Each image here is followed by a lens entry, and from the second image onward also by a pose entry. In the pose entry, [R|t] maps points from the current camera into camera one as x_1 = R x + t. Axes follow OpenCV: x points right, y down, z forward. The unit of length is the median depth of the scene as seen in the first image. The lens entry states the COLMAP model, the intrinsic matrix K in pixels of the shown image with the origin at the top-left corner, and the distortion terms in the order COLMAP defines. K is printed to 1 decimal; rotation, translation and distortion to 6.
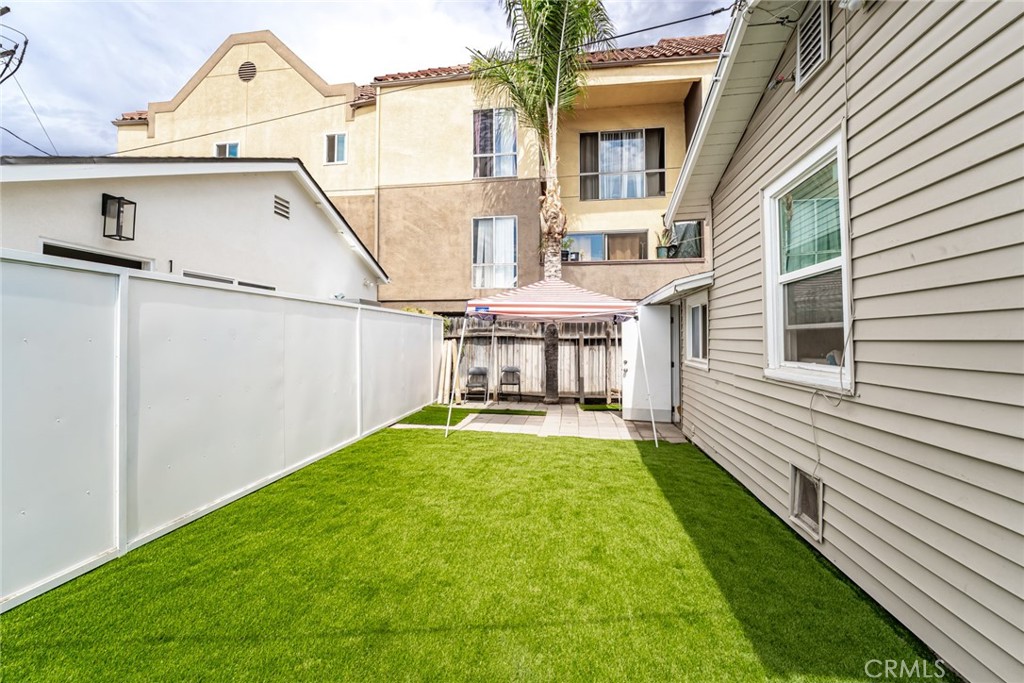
lens RADIAL K [[419.5, 0, 511.0], [0, 419.5, 333.0], [0, 0, 1]] dist [-0.009940, 0.001917]
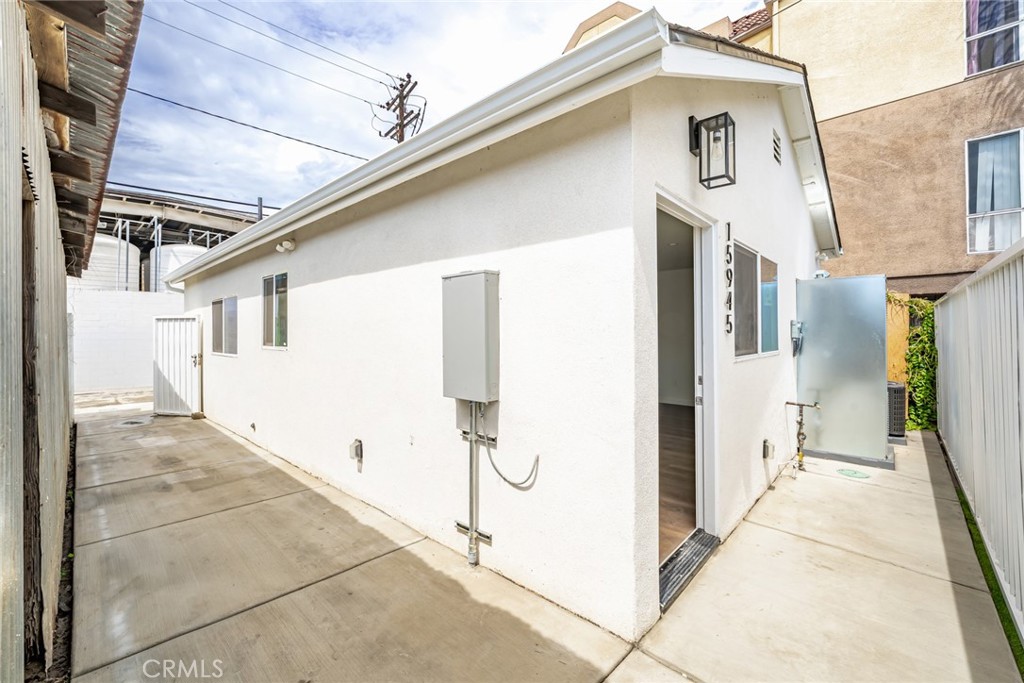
lens RADIAL K [[419.5, 0, 512.4], [0, 419.5, 333.2], [0, 0, 1]] dist [-0.009940, 0.001917]
pose [[0.823135, -0.006238, -0.567811, -0.296255], [0.014592, 0.999842, 0.010169, -0.005573], [0.567658, -0.016656, 0.823096, 0.106720]]
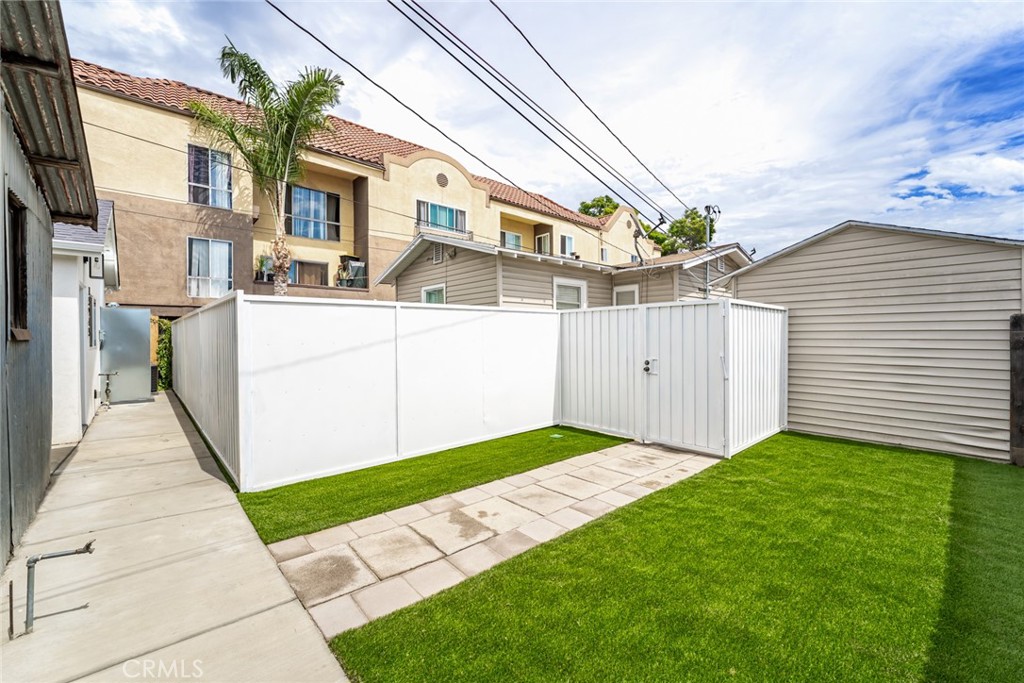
lens RADIAL K [[419.5, 0, 512.2], [0, 419.5, 335.5], [0, 0, 1]] dist [-0.009940, 0.001917]
pose [[0.639817, -0.000341, 0.768528, -0.405290], [-0.004703, 0.999979, 0.004359, -0.007026], [-0.768513, -0.006403, 0.639802, -0.444155]]
